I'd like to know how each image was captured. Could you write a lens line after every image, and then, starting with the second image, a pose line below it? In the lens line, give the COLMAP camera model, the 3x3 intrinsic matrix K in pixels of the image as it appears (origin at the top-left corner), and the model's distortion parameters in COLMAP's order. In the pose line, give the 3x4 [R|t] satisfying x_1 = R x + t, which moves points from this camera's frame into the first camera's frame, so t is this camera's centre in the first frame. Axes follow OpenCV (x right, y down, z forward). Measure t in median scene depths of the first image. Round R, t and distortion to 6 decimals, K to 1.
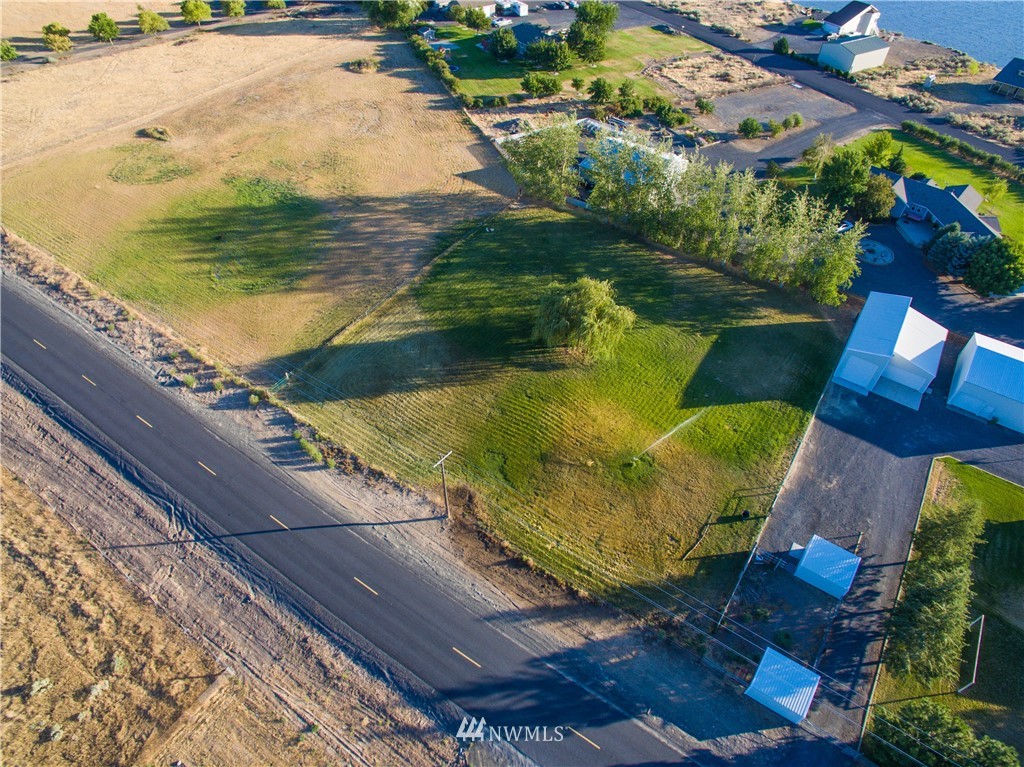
lens RADIAL K [[646.3, 0, 513.3], [0, 646.3, 378.5], [0, 0, 1]] dist [-0.122311, 0.090051]
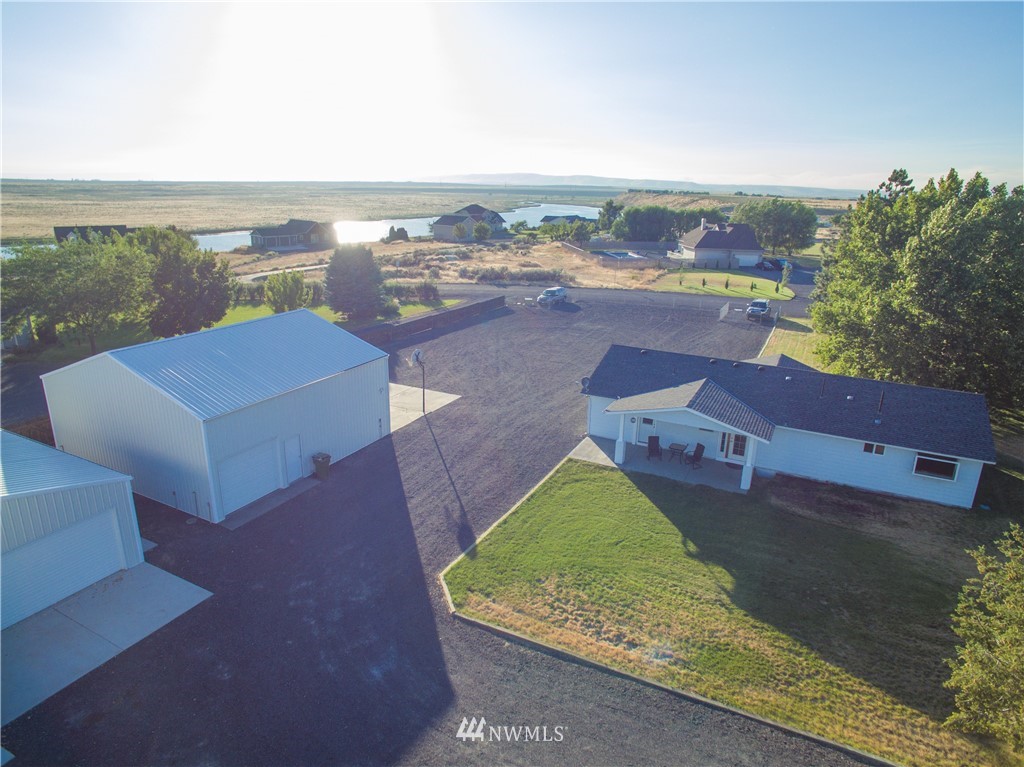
lens RADIAL K [[646.3, 0, 513.3], [0, 646.3, 378.5], [0, 0, 1]] dist [-0.122311, 0.090051]
pose [[-0.122905, -0.299875, 0.946028, 0.322541], [0.696135, 0.653349, 0.297540, 0.002694], [-0.707312, 0.695133, 0.128454, 0.630809]]
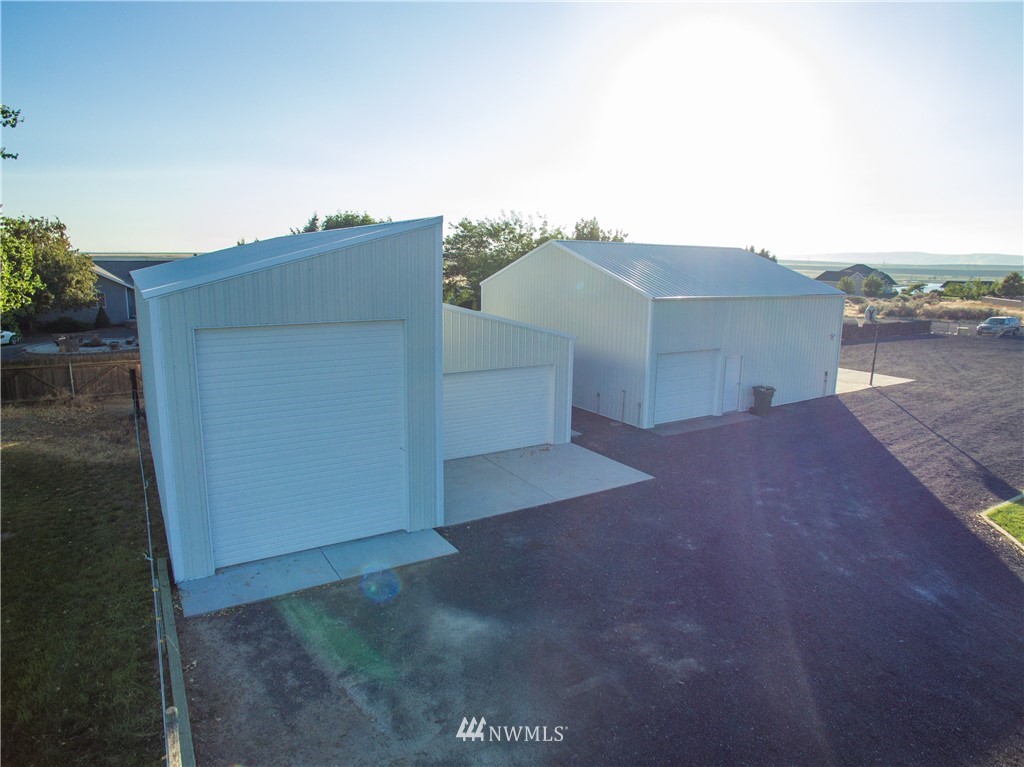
lens RADIAL K [[646.3, 0, 513.3], [0, 646.3, 378.5], [0, 0, 1]] dist [-0.122311, 0.090051]
pose [[0.403790, -0.176473, 0.897670, 0.346400], [0.650178, 0.745647, -0.145876, 0.021445], [-0.643601, 0.642548, 0.415824, 0.709037]]
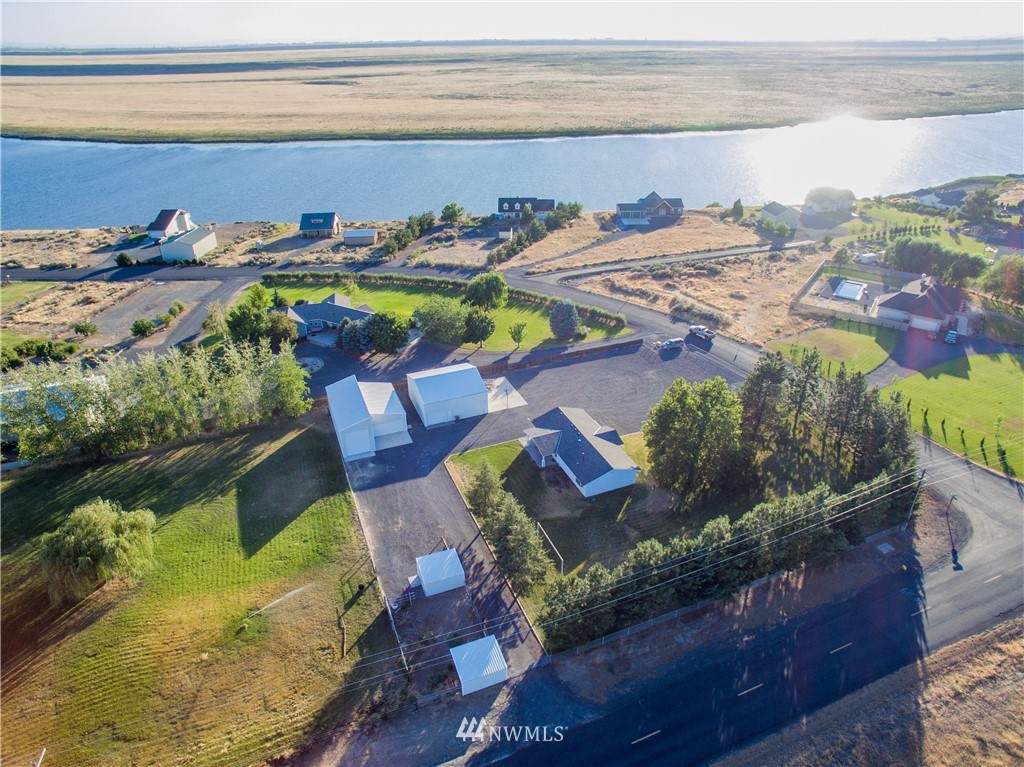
lens RADIAL K [[646.3, 0, 513.3], [0, 646.3, 378.5], [0, 0, 1]] dist [-0.122311, 0.090051]
pose [[0.556355, -0.415451, 0.719631, -0.082162], [0.604840, 0.796308, -0.007892, 0.062443], [-0.569769, 0.439653, 0.694311, -0.043720]]
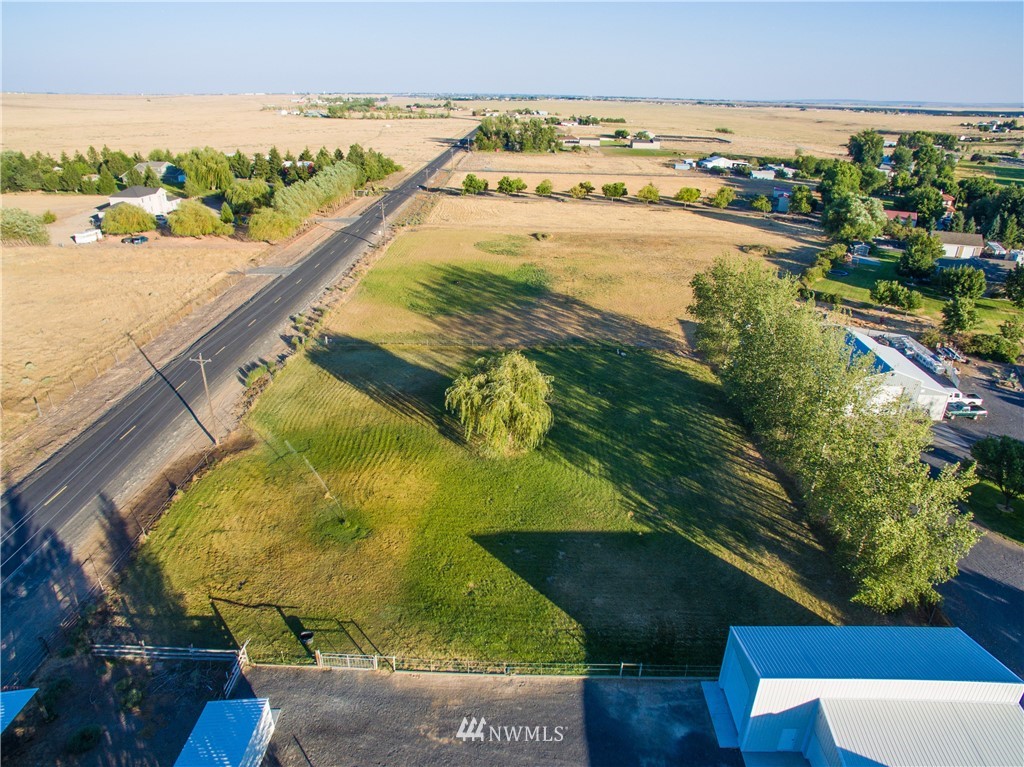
lens RADIAL K [[646.3, 0, 513.3], [0, 646.3, 378.5], [0, 0, 1]] dist [-0.122311, 0.090051]
pose [[0.546645, 0.336249, -0.766887, 0.583141], [-0.599797, 0.796302, -0.078394, -0.047965], [0.584314, 0.502831, 0.636976, 0.381205]]
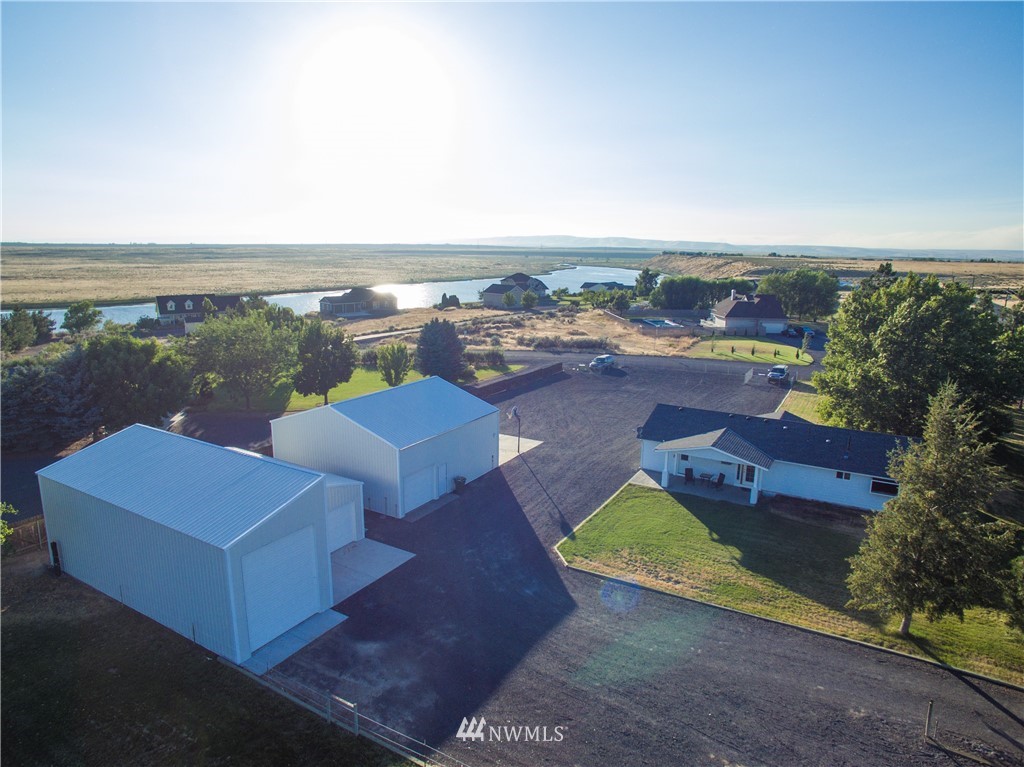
lens RADIAL K [[646.3, 0, 513.3], [0, 646.3, 378.5], [0, 0, 1]] dist [-0.122311, 0.090051]
pose [[-0.069802, -0.212399, 0.974687, 0.200362], [0.704747, 0.681015, 0.198874, -0.050435], [-0.706016, 0.700789, 0.102151, 0.638840]]
